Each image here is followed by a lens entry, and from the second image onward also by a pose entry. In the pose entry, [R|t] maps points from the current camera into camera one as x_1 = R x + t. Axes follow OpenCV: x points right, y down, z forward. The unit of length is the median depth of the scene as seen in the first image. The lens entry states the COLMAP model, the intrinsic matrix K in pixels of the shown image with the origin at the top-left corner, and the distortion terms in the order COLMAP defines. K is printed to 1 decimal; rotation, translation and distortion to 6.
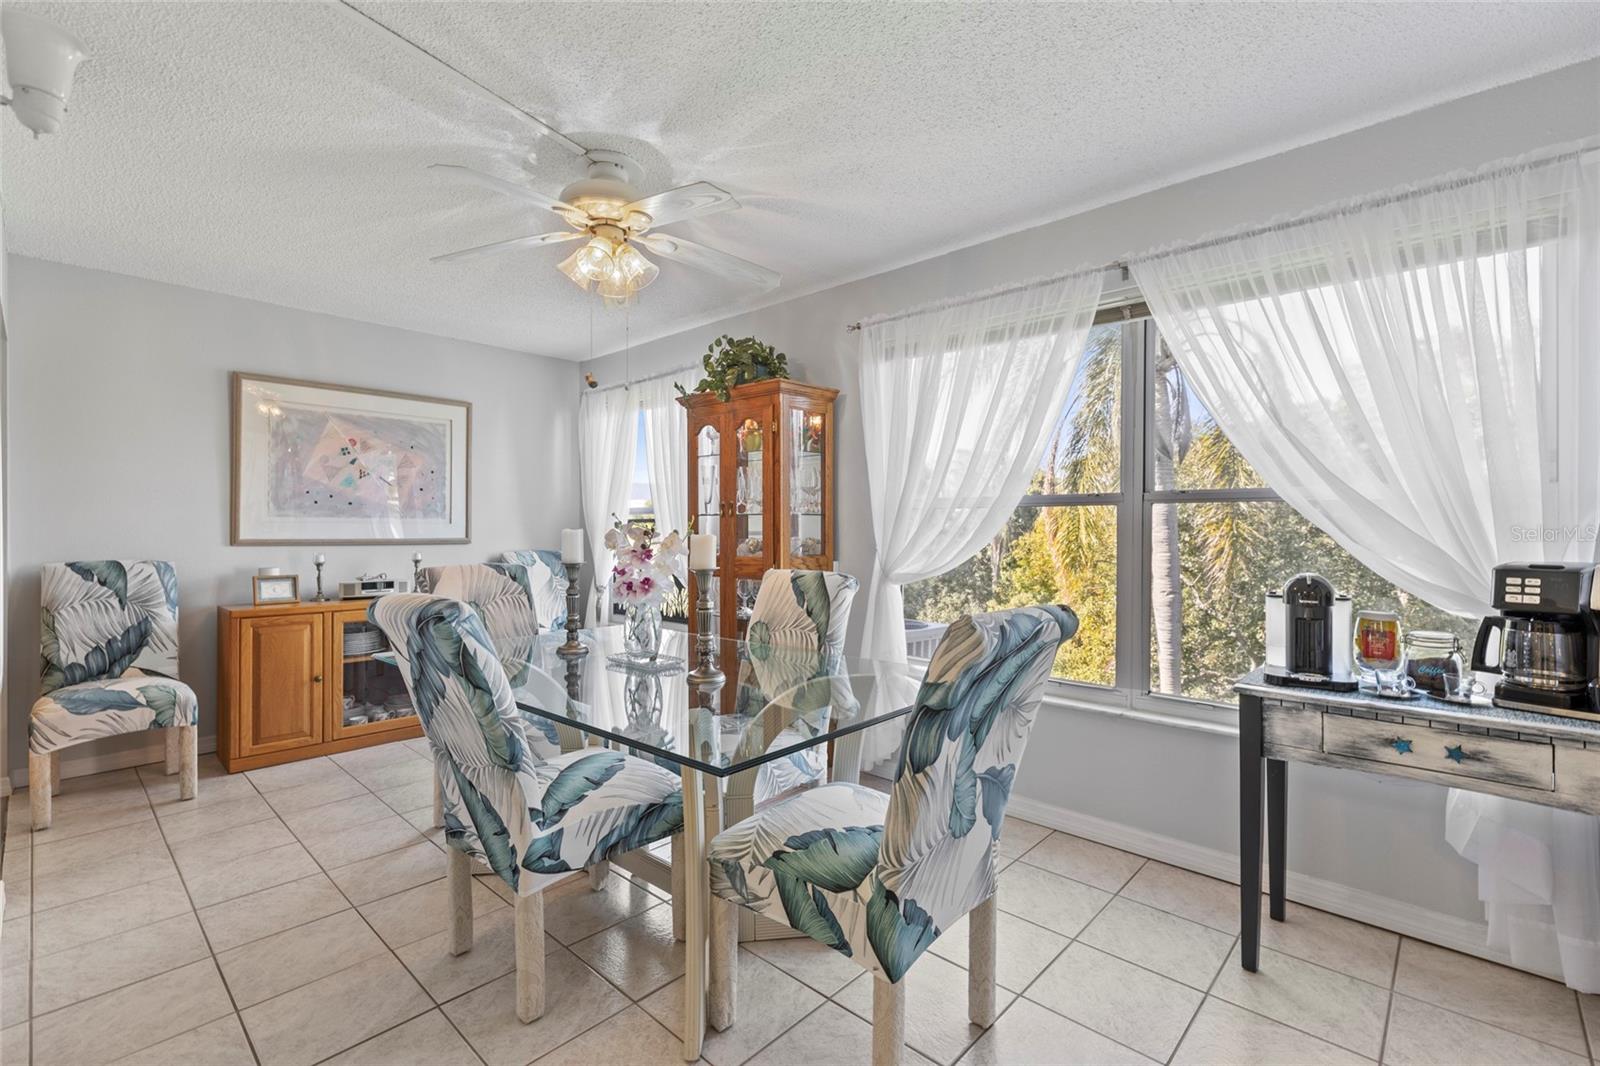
lens RADIAL K [[720.7, 0, 802.0], [0, 720.7, 521.4], [0, 0, 1]] dist [0.001015, 0.000018]
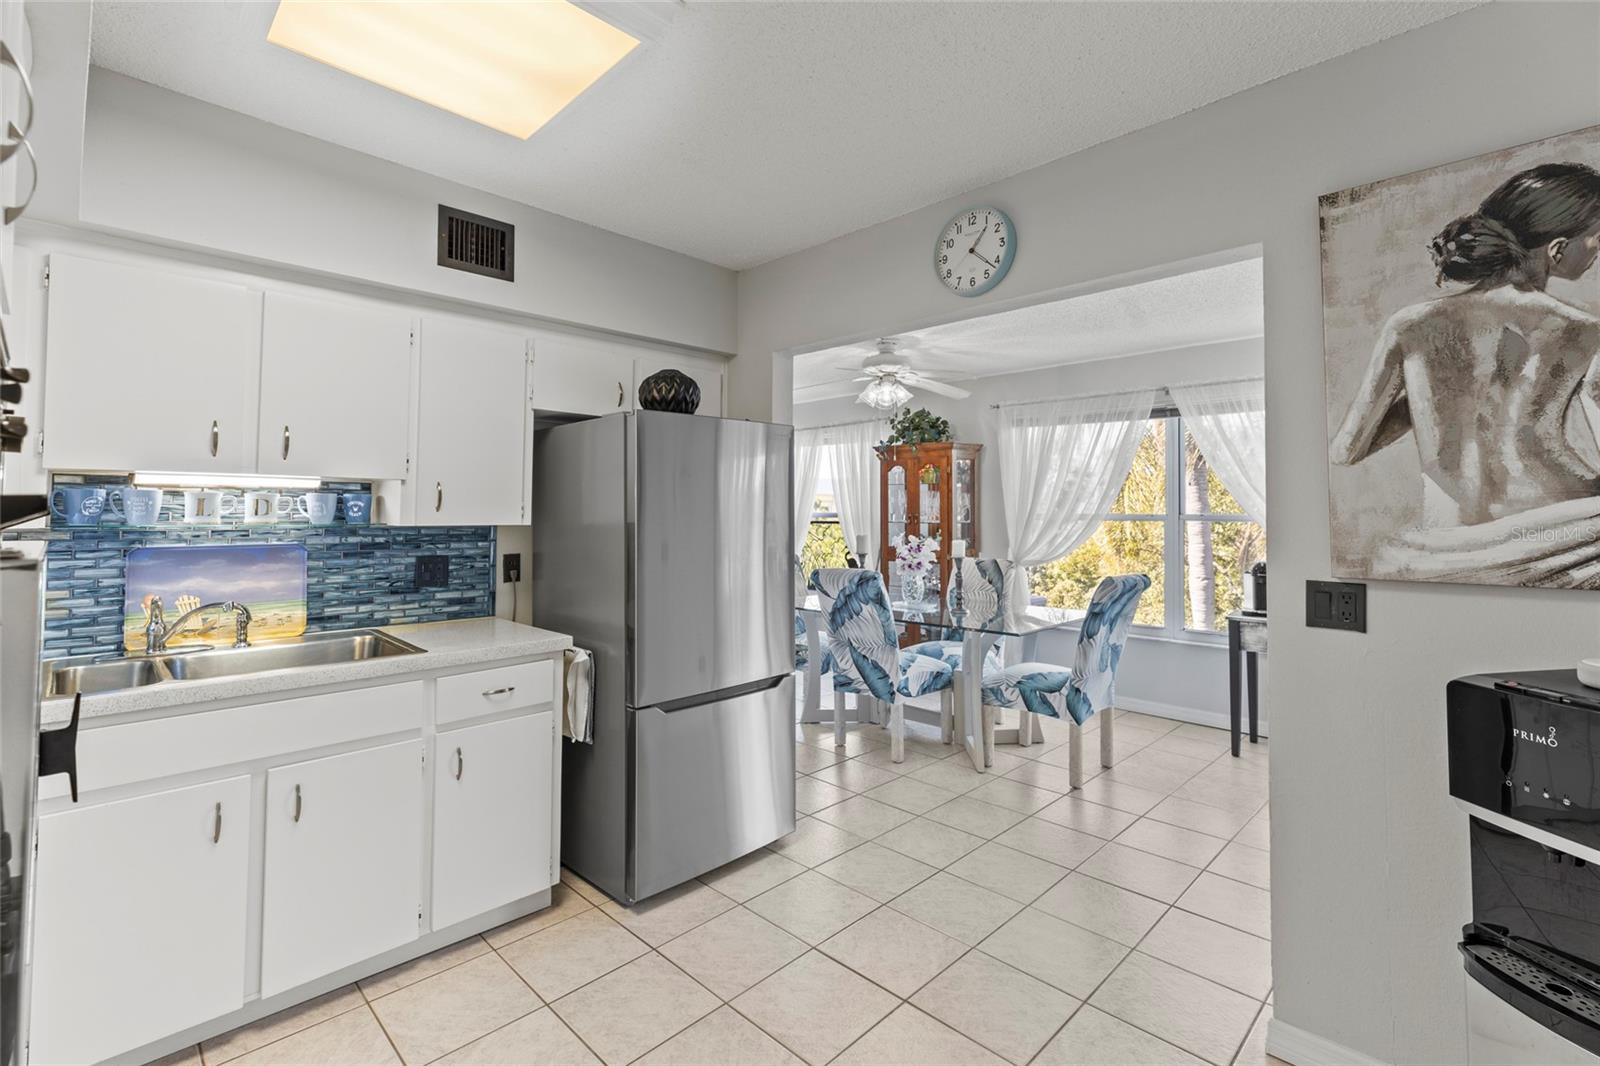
lens RADIAL K [[733.4, 0, 796.6], [0, 733.4, 483.7], [0, 0, 1]] dist [-0.000610, -0.000079]
pose [[0.999245, 0.001225, -0.038842, -0.504111], [-0.002455, 0.999497, -0.031626, -0.073441], [0.038784, 0.031697, 0.998745, -1.067909]]
